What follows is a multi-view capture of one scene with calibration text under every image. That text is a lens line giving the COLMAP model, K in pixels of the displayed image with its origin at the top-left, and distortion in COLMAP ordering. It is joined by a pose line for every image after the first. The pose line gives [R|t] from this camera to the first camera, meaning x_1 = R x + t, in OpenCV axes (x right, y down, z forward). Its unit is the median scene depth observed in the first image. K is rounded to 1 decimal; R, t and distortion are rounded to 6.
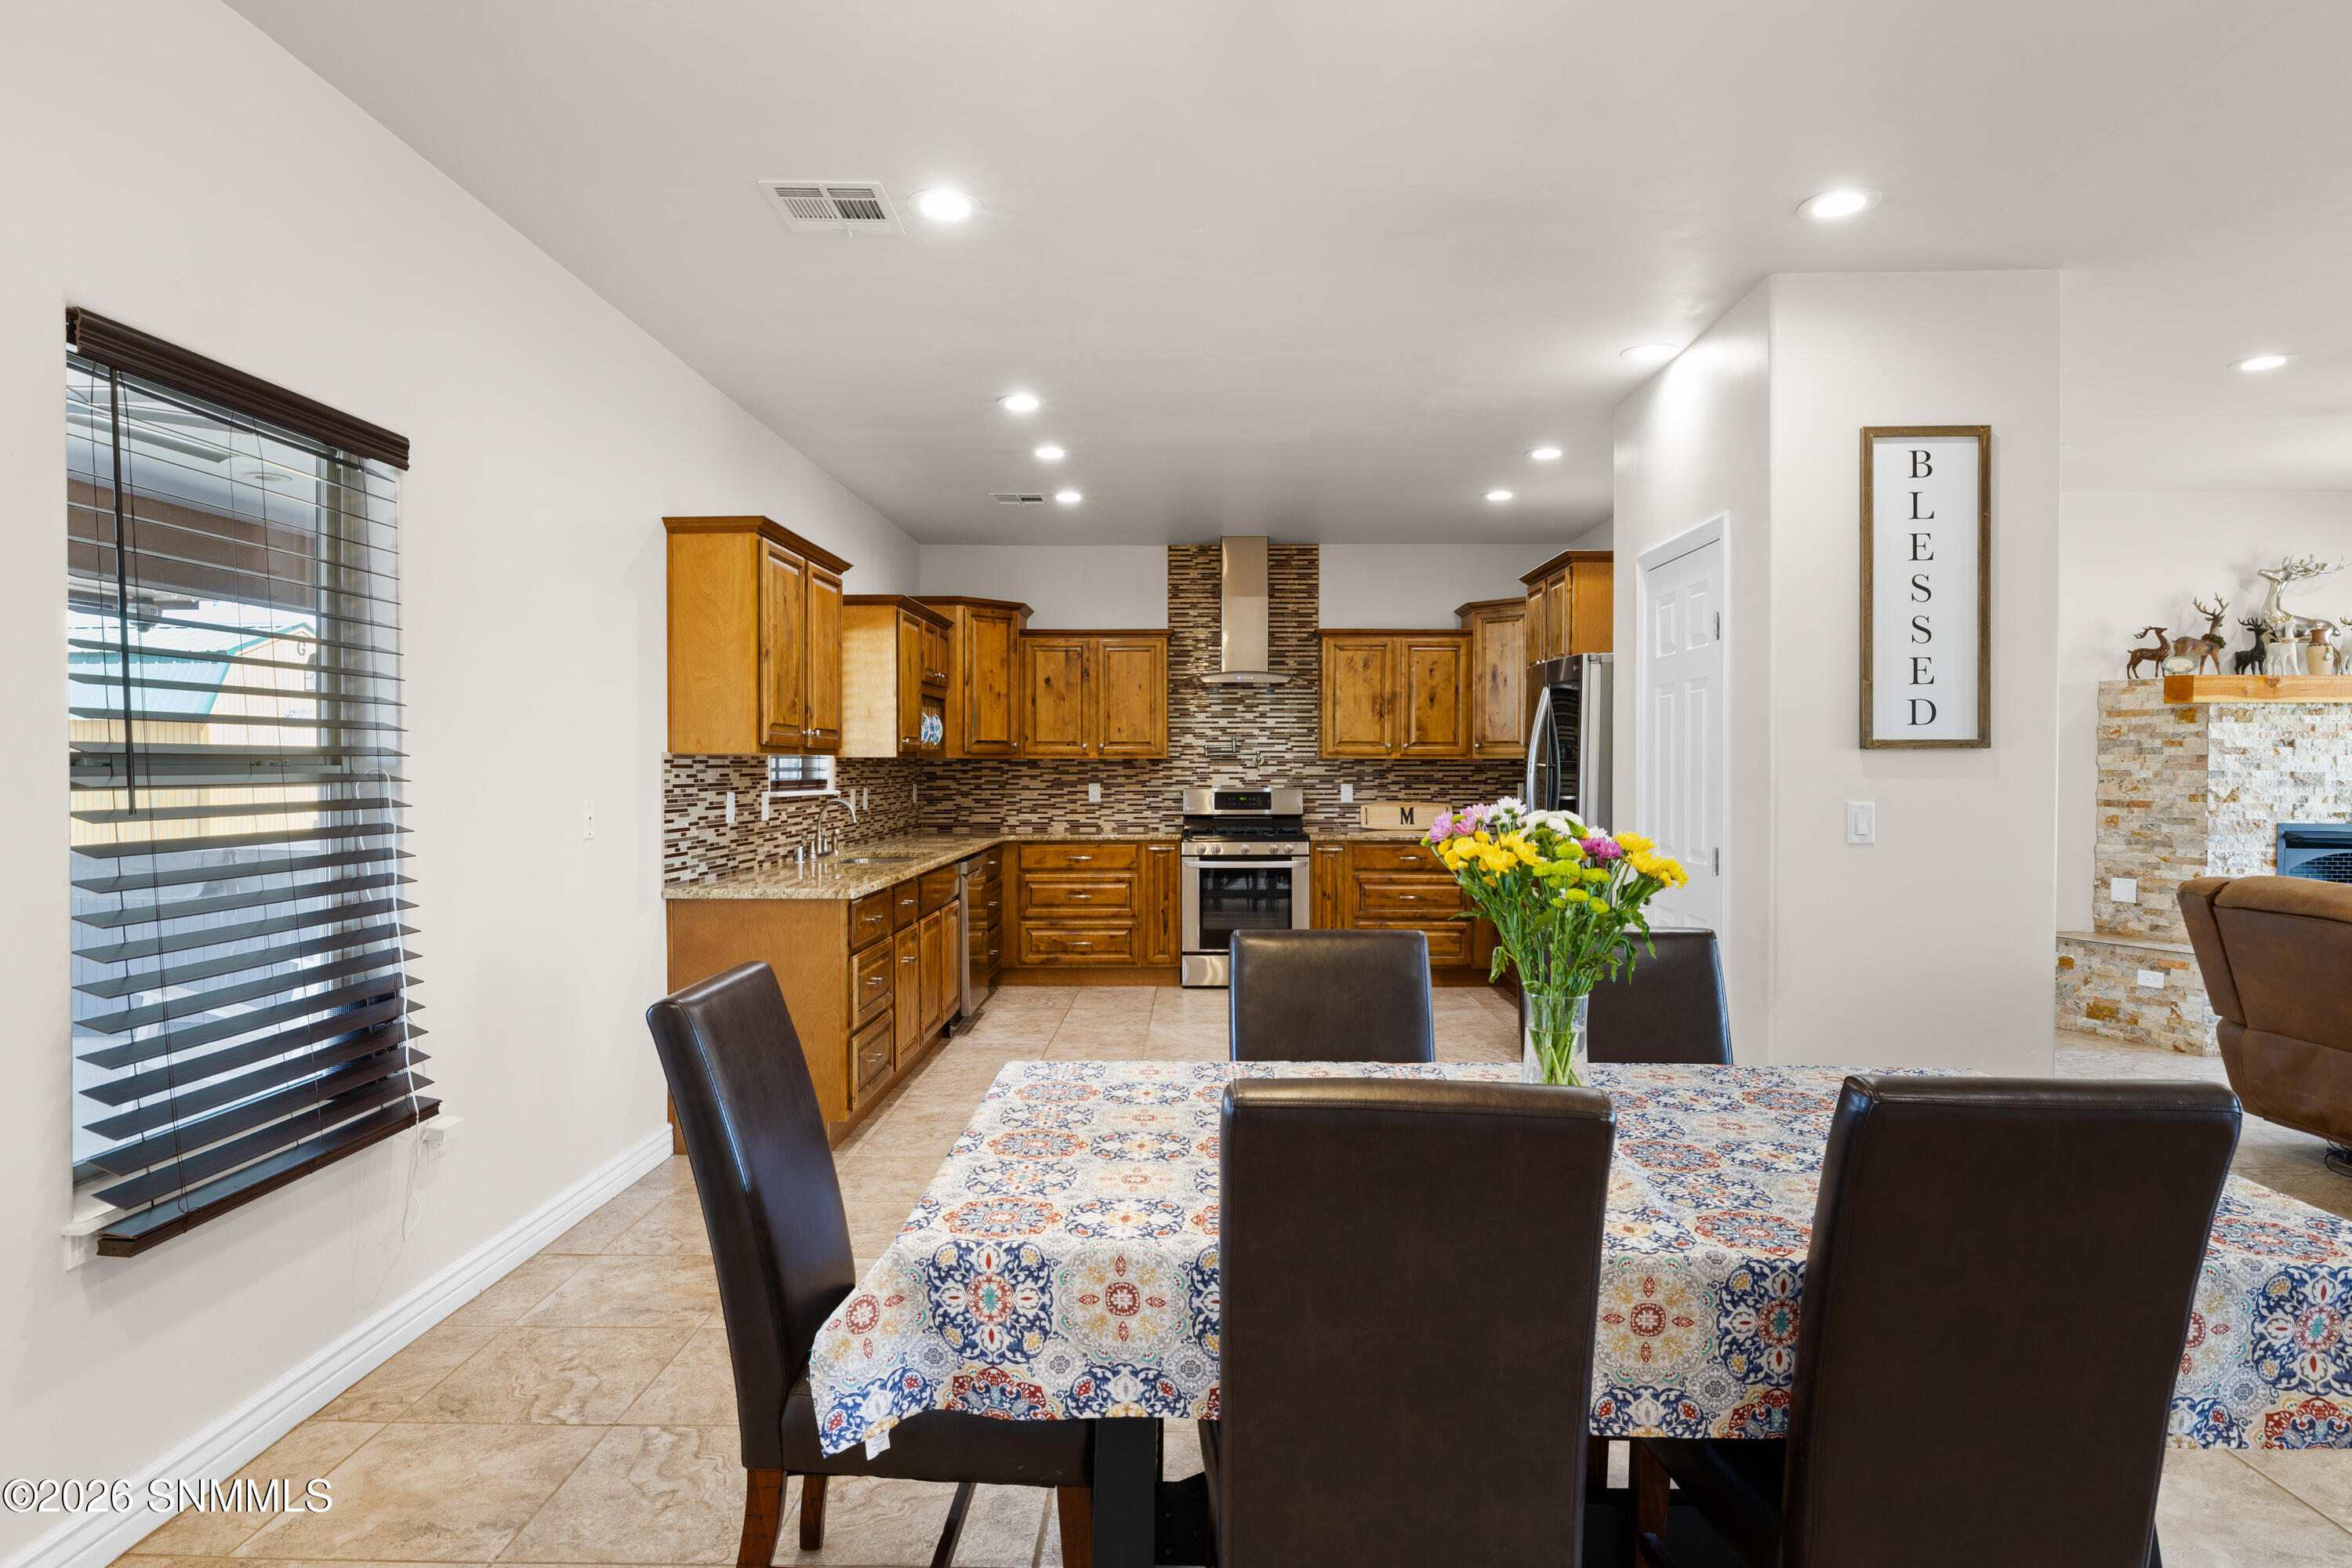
lens RADIAL K [[1315.1, 0, 1172.6], [0, 1315.1, 773.0], [0, 0, 1]] dist [0.000193, -0.001847]
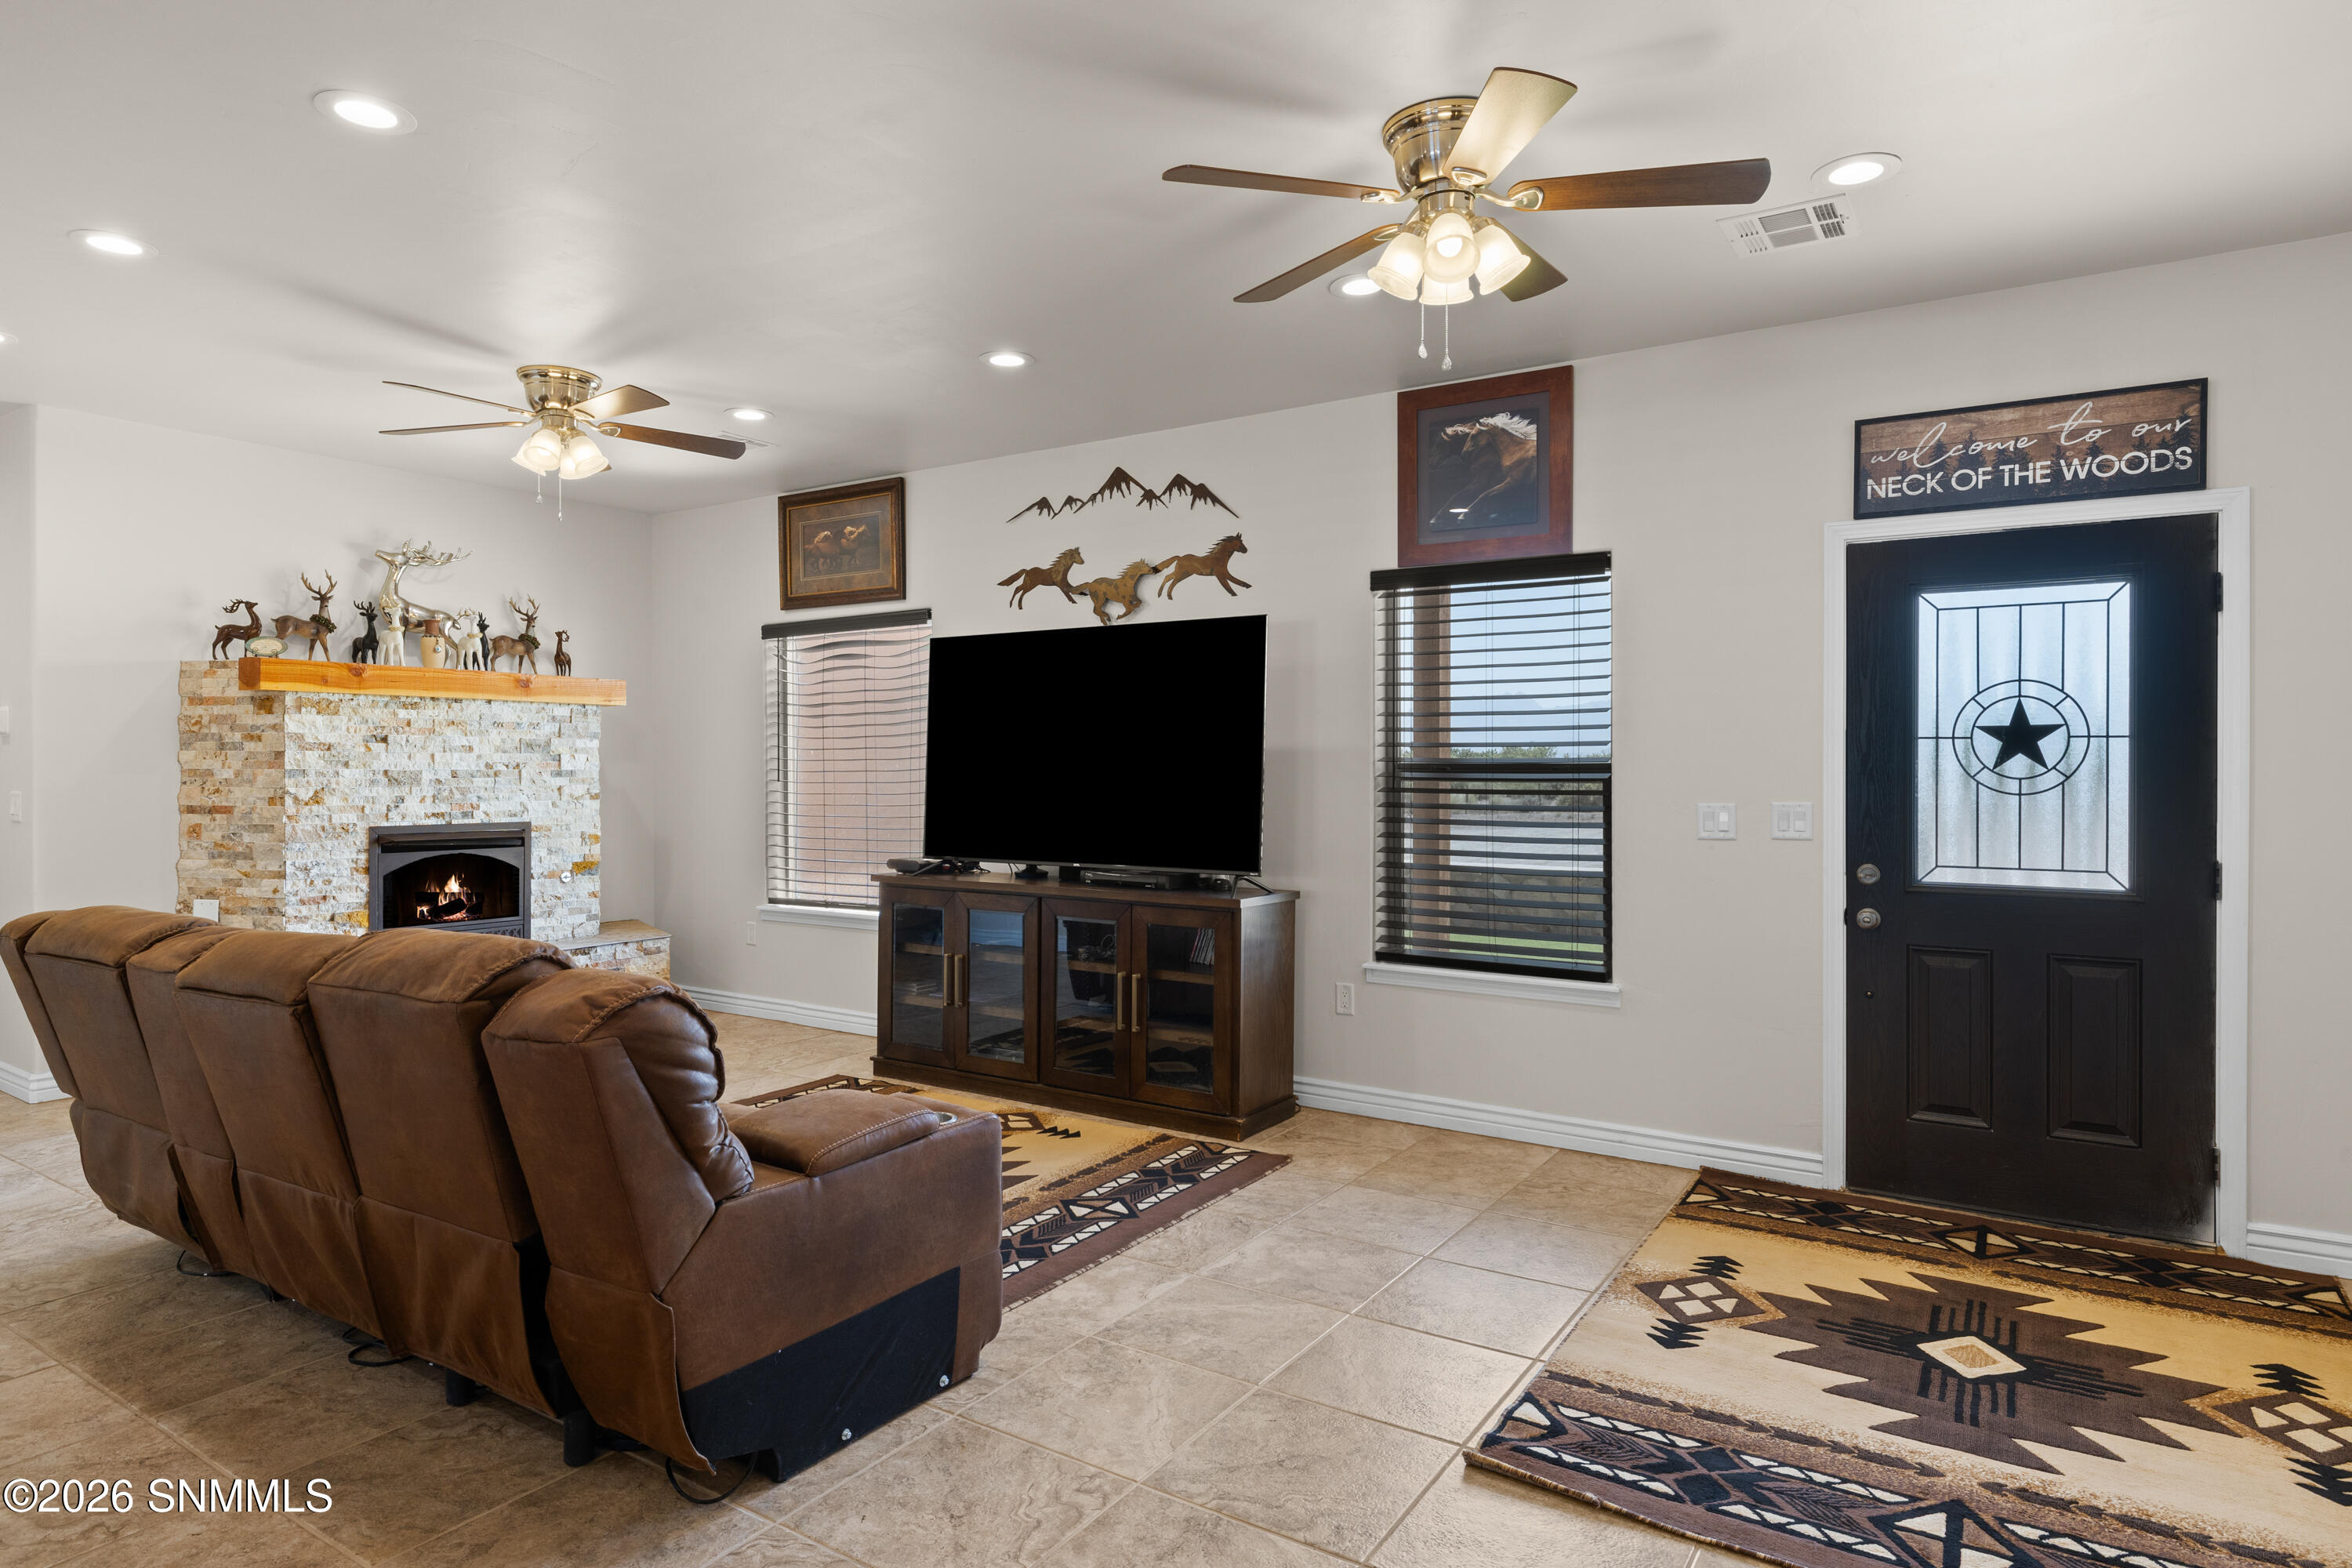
lens RADIAL K [[1315.1, 0, 1172.6], [0, 1315.1, 773.0], [0, 0, 1]] dist [0.000193, -0.001847]
pose [[0.533827, -0.008021, 0.845556, 0.295962], [0.007726, 0.999960, 0.004608, 0.000927], [-0.845558, 0.004073, 0.533867, 0.033946]]
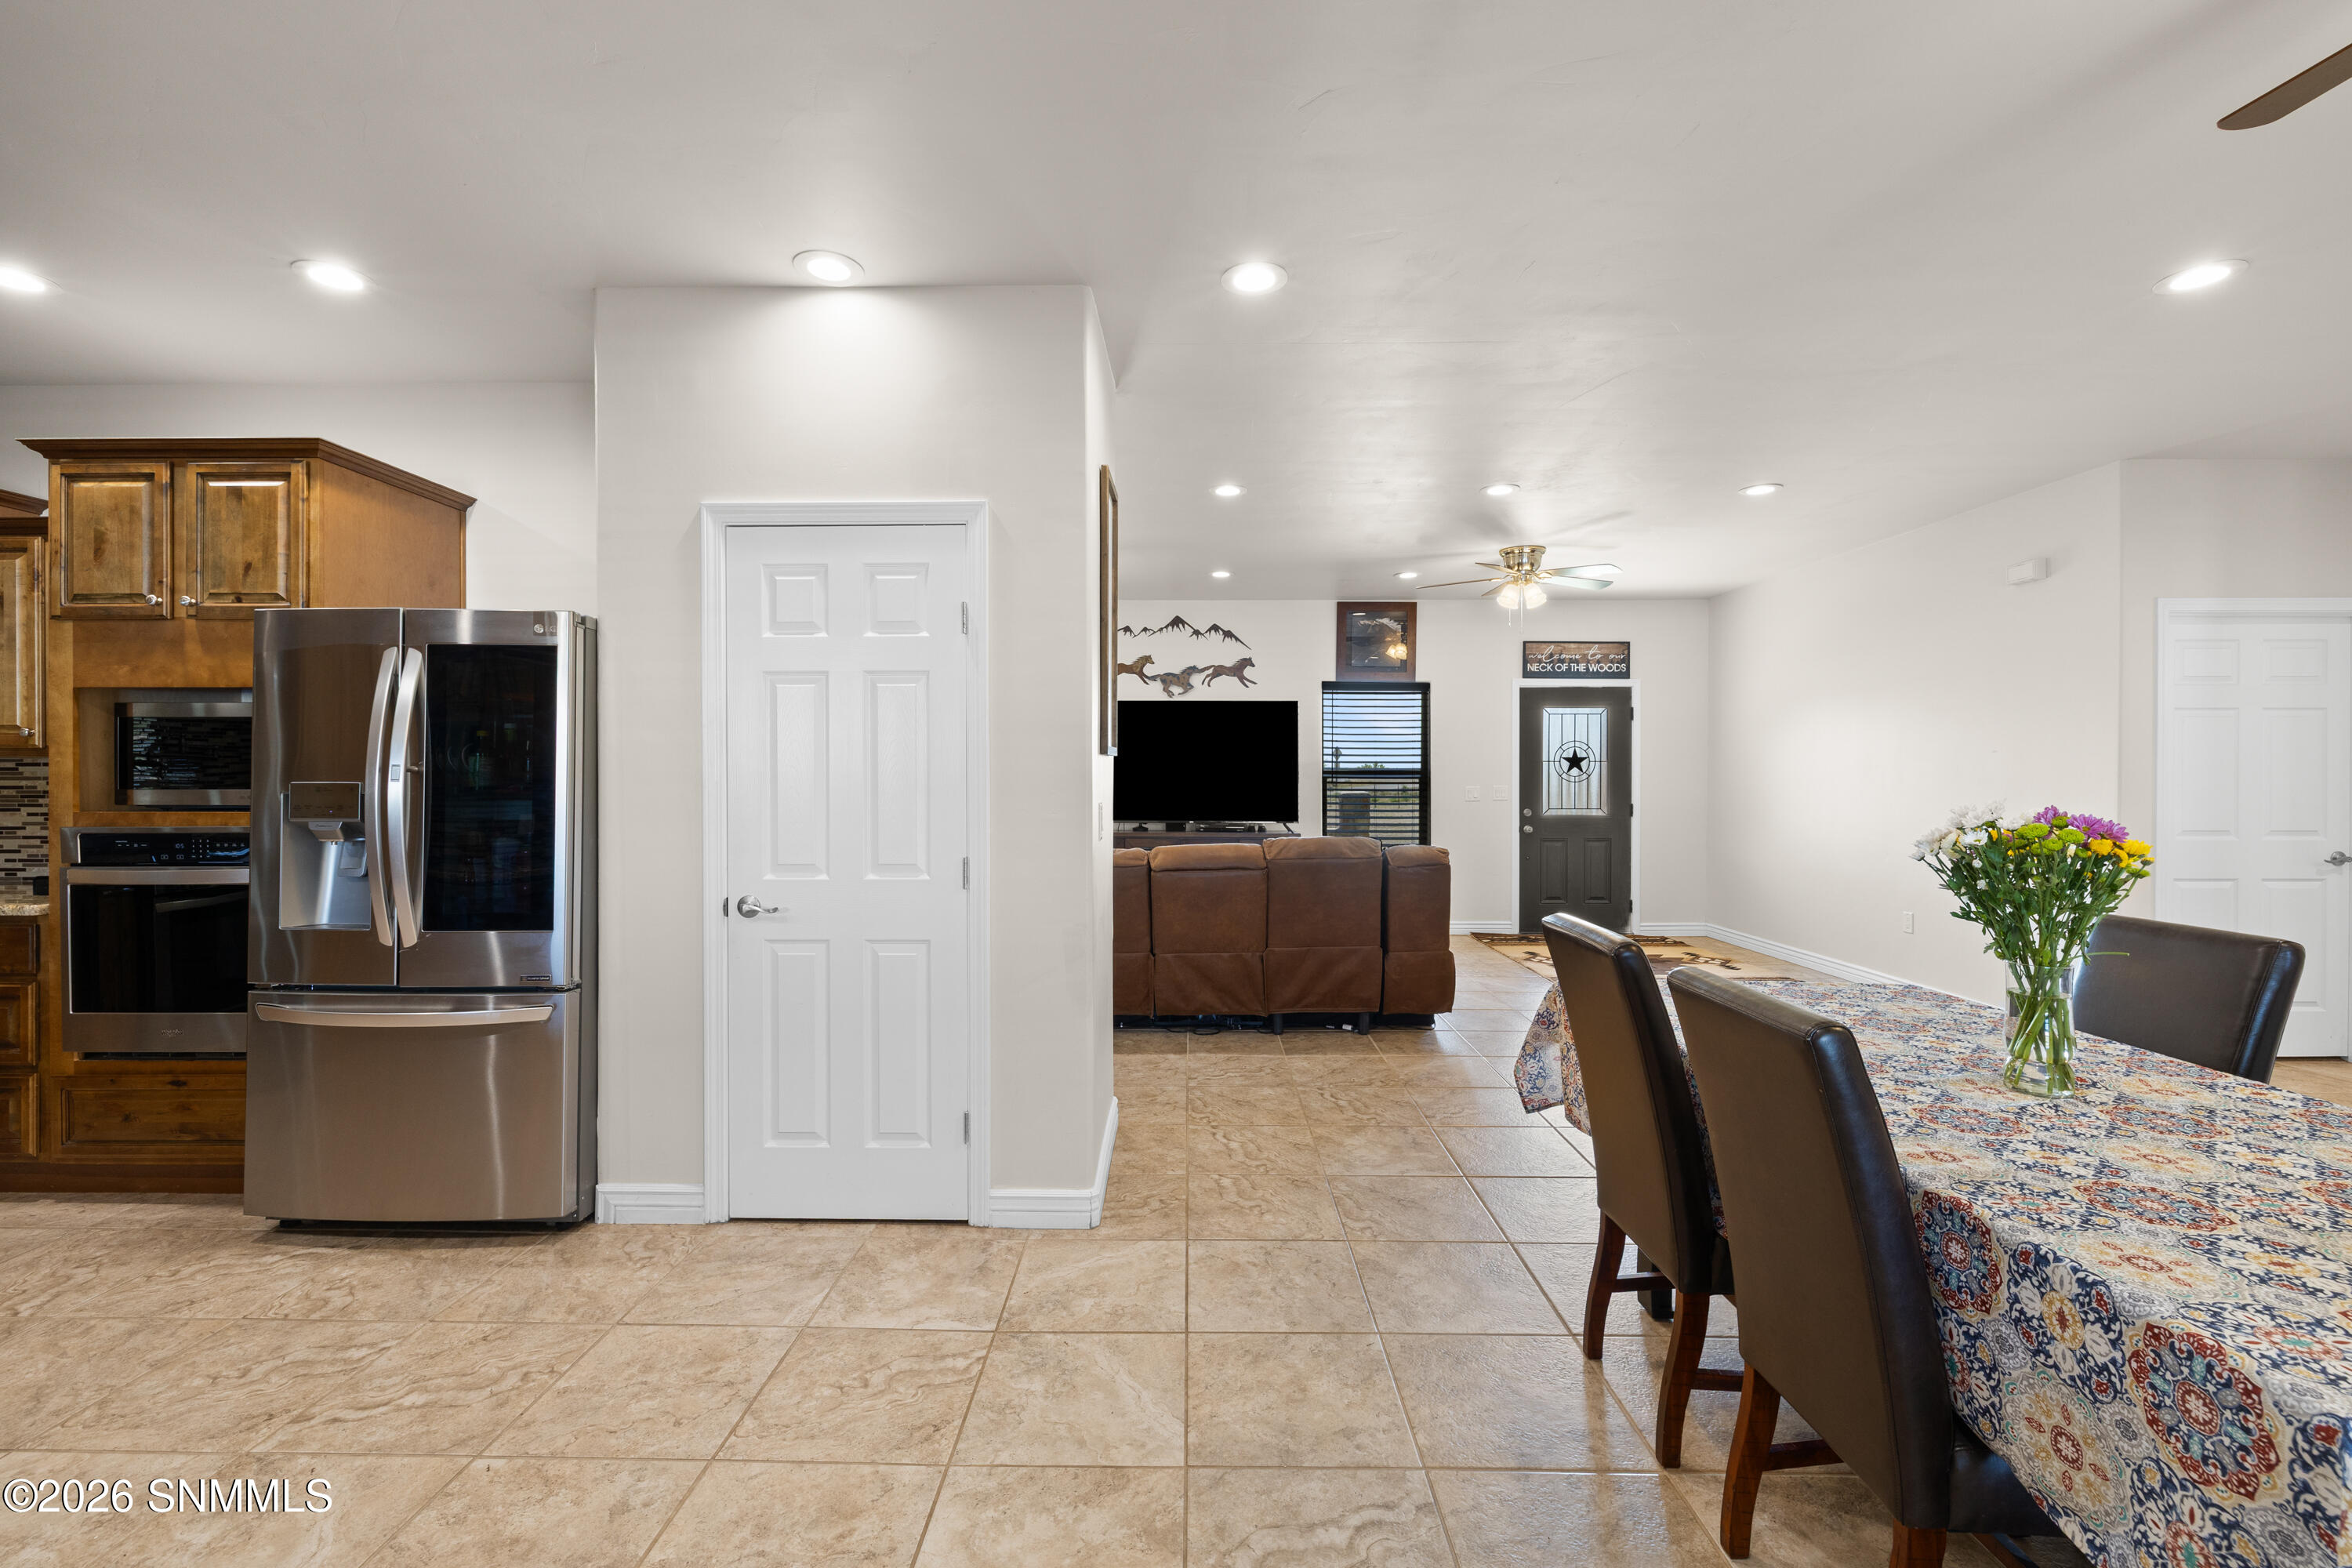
lens RADIAL K [[985.3, 0, 1174.2], [0, 985.3, 775.1], [0, 0, 1]] dist [-0.001586, 0.000127]
pose [[-0.005927, -0.006162, 0.999963, -0.145306], [0.005999, 0.999963, 0.006198, -0.002247], [-0.999964, 0.006036, -0.005890, 0.453192]]
